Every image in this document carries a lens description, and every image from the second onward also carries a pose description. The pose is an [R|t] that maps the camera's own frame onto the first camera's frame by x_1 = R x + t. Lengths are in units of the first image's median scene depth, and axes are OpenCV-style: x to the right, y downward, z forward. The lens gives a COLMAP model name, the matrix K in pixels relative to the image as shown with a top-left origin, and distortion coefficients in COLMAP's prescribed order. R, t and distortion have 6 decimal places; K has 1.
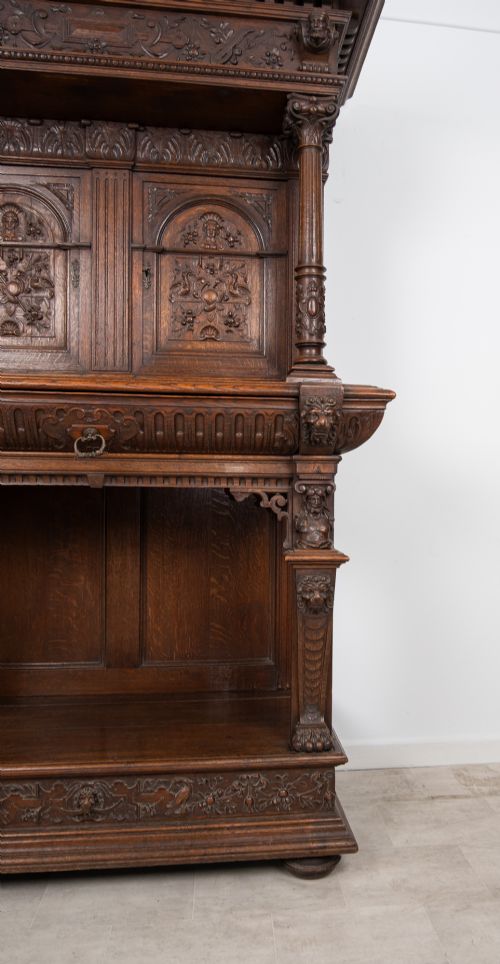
lens RADIAL K [[723.0, 0, 328.0], [0, 723.0, 488.4], [0, 0, 1]] dist [-0.042319, 0.013482]
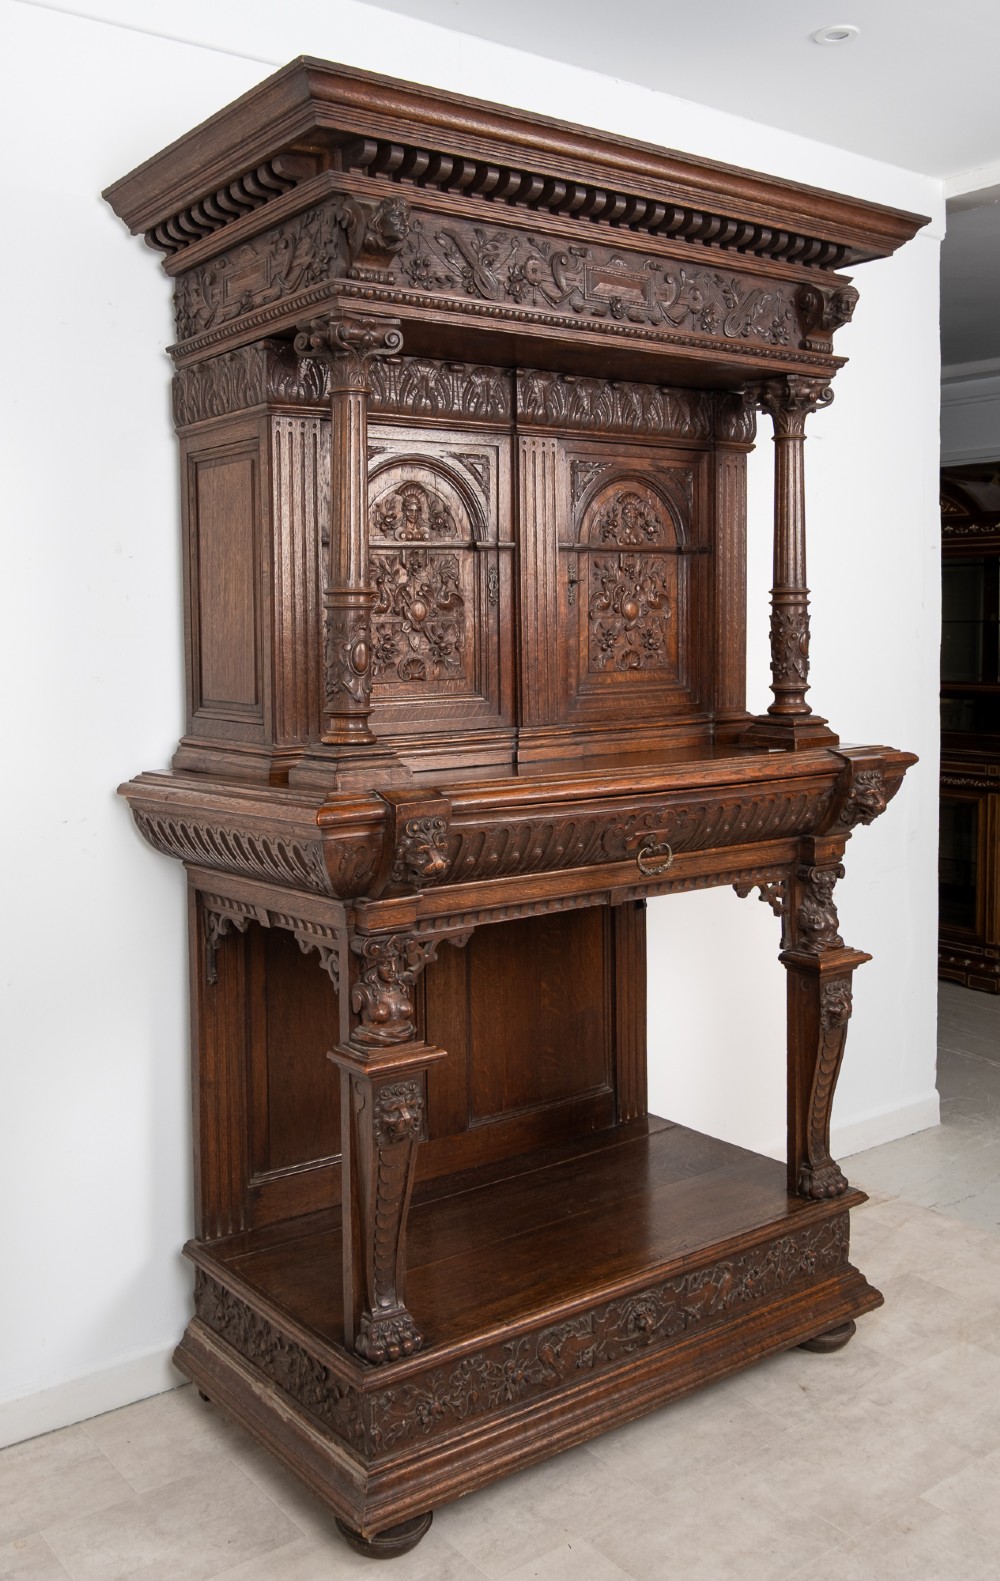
lens RADIAL K [[1414.9, 0, 397.0], [0, 1414.9, 673.6], [0, 0, 1]] dist [-0.038771, 0.002362]
pose [[0.896834, -0.035453, 0.440943, -1.113018], [0.024584, 0.999237, 0.030339, -0.278121], [-0.441683, -0.016369, 0.897022, -0.193466]]
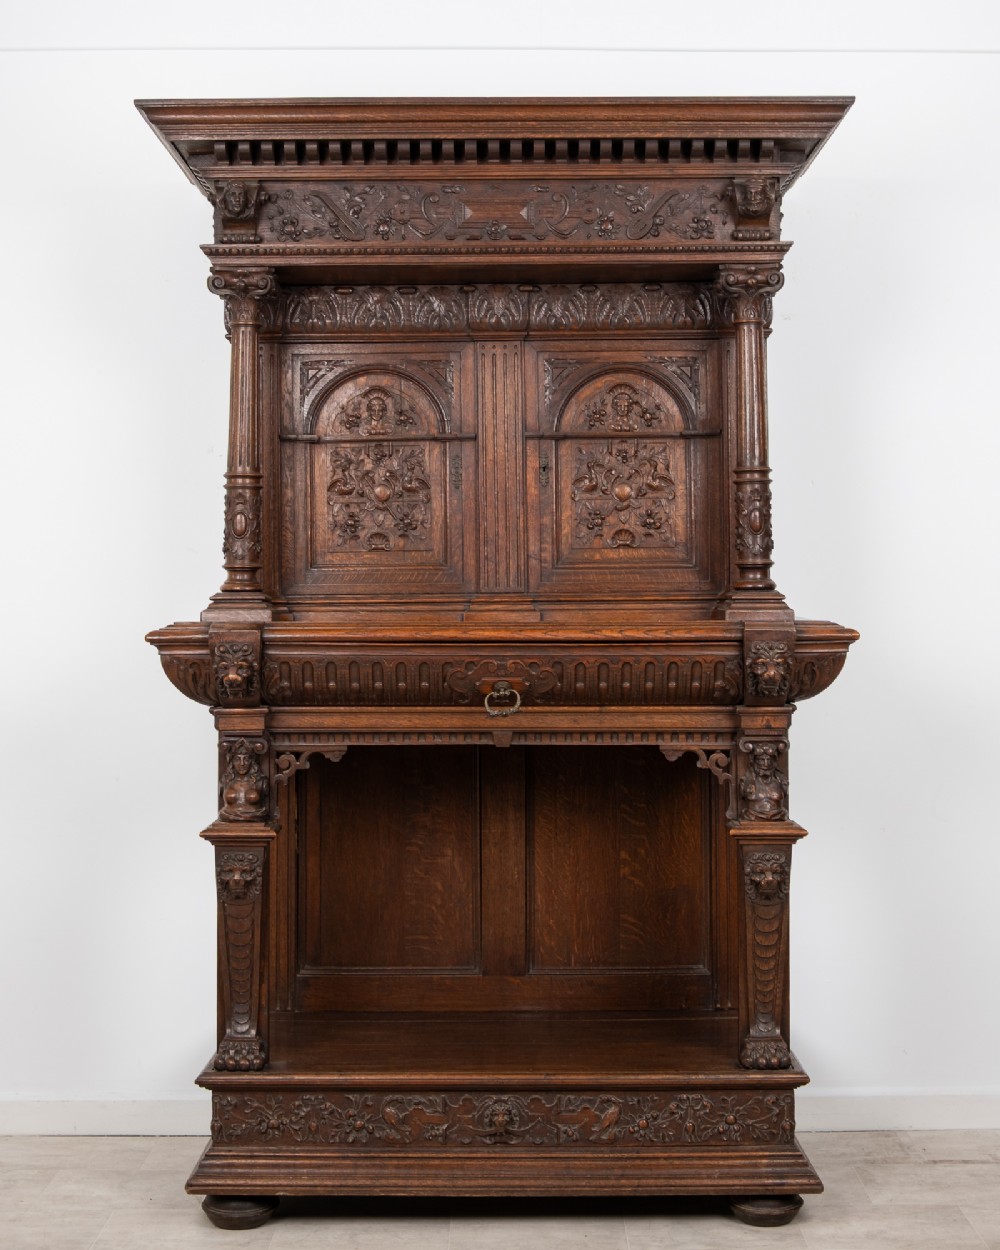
lens RADIAL K [[1874.2, 0, 507.8], [0, 1874.2, 504.8], [0, 0, 1]] dist [-0.053448, 0.000000]
pose [[0.988709, -0.020874, -0.148388, 0.015351], [0.013303, 0.998567, -0.051835, -0.164305], [0.149258, 0.049275, 0.987570, -1.136048]]
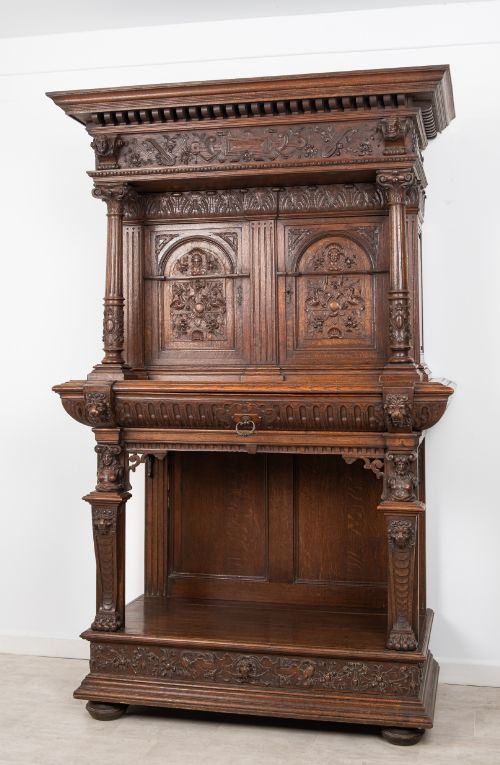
lens RADIAL K [[962.8, 0, 257.7], [0, 962.8, 318.0], [0, 0, 1]] dist [-0.037424, 0.000000]
pose [[0.930725, -0.028490, -0.364608, 0.395272], [0.009420, 0.998498, -0.053975, -0.164034], [0.365598, 0.046802, 0.929595, -0.796189]]
